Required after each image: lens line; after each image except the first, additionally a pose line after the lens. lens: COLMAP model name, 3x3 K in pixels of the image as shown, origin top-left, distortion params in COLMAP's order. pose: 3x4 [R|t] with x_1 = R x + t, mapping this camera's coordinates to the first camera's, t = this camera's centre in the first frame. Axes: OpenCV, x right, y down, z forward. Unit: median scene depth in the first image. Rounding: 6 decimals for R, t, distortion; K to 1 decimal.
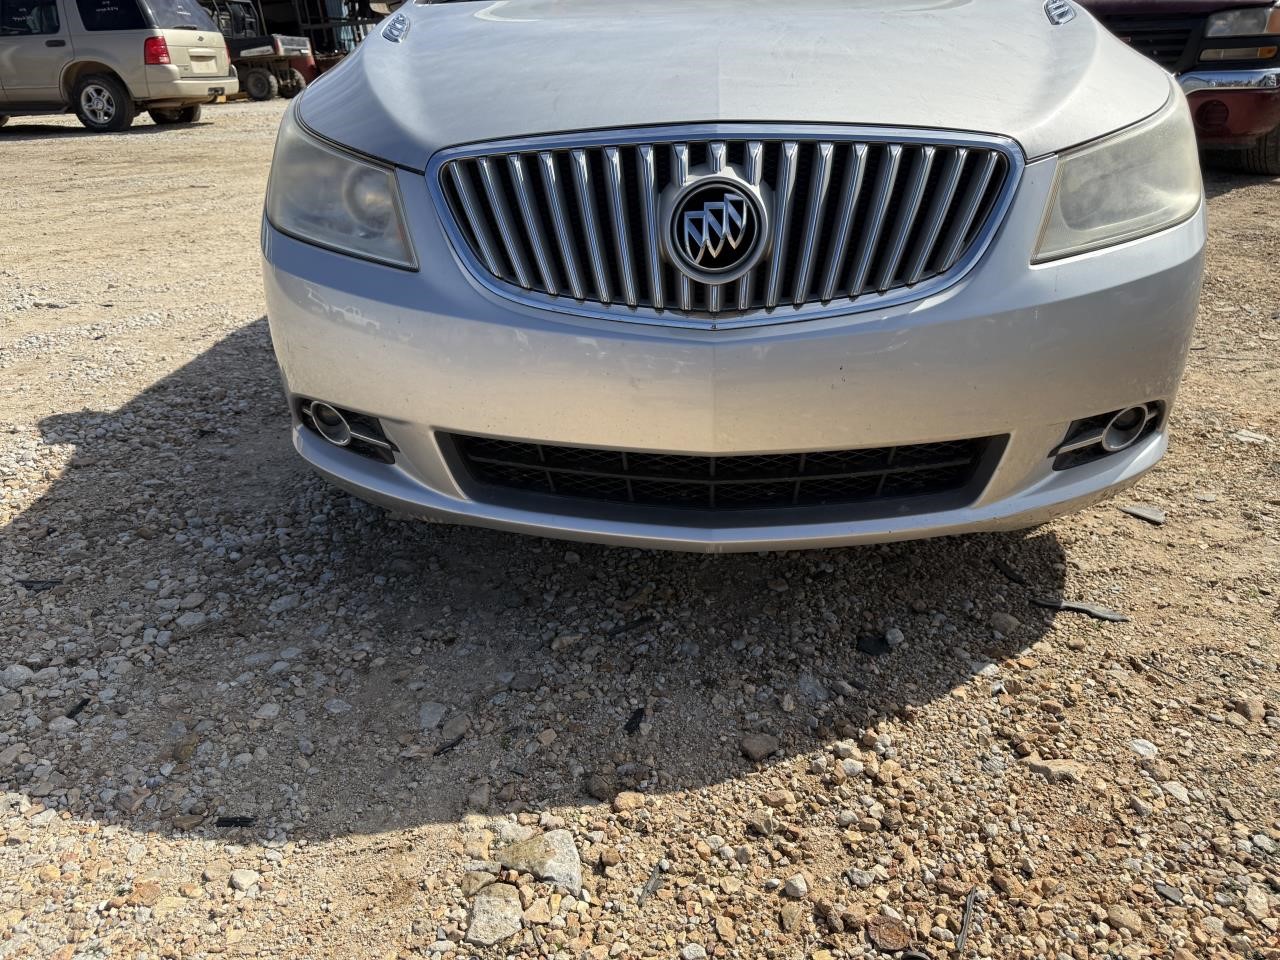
lens RADIAL K [[952.5, 0, 645.6], [0, 952.5, 399.0], [0, 0, 1]] dist [0.022478, -0.021067]
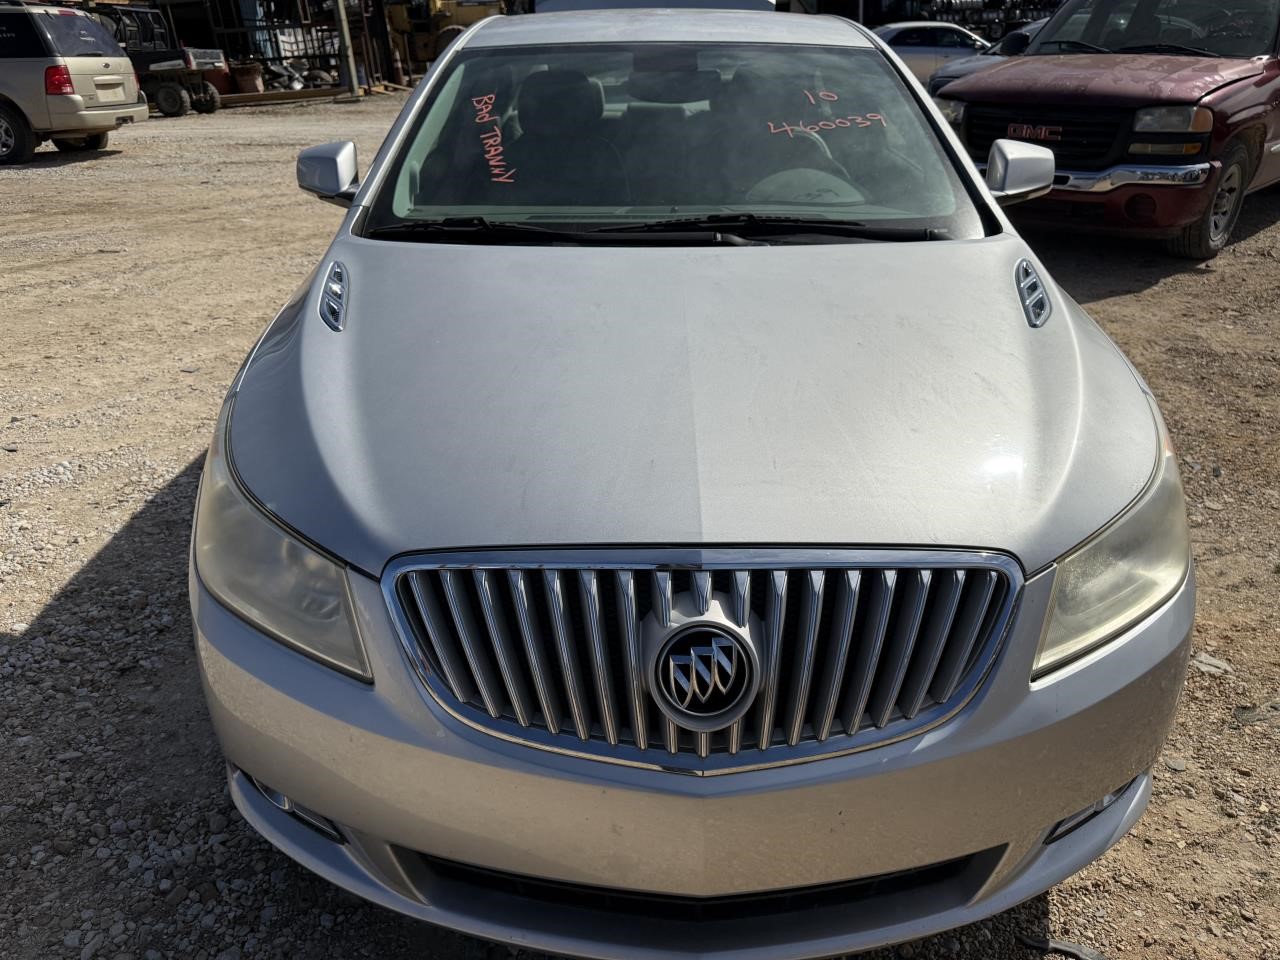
lens RADIAL K [[952.5, 0, 645.6], [0, 952.5, 399.0], [0, 0, 1]] dist [0.022478, -0.021067]
pose [[0.997229, -0.014449, 0.072982, -0.026539], [0.013769, 0.999857, 0.009814, -0.260218], [-0.073114, -0.008782, 0.997285, 0.048161]]
